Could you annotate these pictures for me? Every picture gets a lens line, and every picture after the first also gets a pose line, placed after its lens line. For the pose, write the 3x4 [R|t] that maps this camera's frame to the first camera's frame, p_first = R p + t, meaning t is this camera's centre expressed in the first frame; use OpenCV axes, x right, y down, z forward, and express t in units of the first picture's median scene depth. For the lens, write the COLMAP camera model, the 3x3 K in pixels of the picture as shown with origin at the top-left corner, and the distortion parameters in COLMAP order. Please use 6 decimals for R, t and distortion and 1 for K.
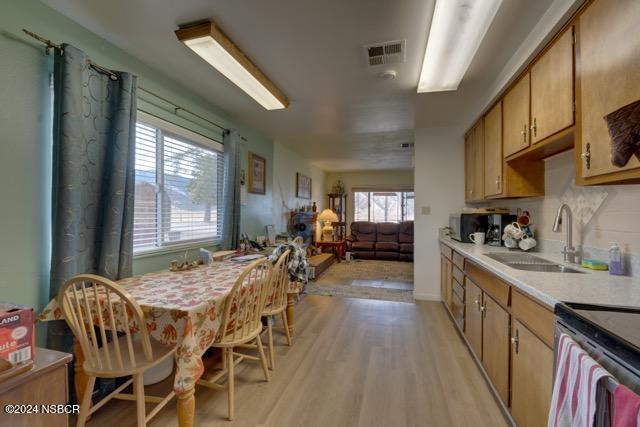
lens RADIAL K [[259.7, 0, 322.1], [0, 259.7, 219.3], [0, 0, 1]] dist [-0.007119, -0.000191]
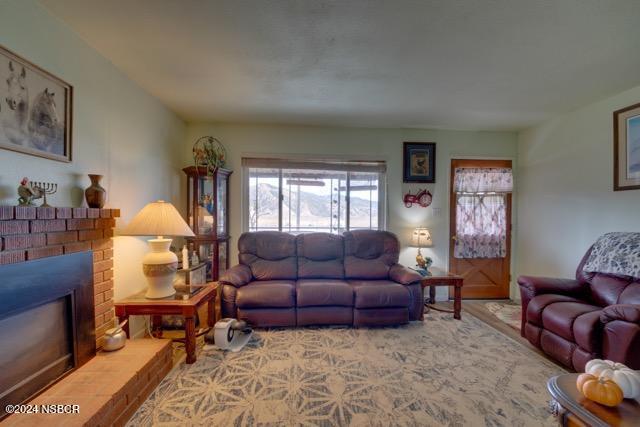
lens RADIAL K [[259.7, 0, 322.1], [0, 259.7, 219.3], [0, 0, 1]] dist [-0.007119, -0.000191]
pose [[0.942650, 0.000381, 0.333783, 0.099140], [0.001648, 0.999982, -0.005796, -0.011866], [-0.333779, 0.006014, 0.942632, 0.554650]]
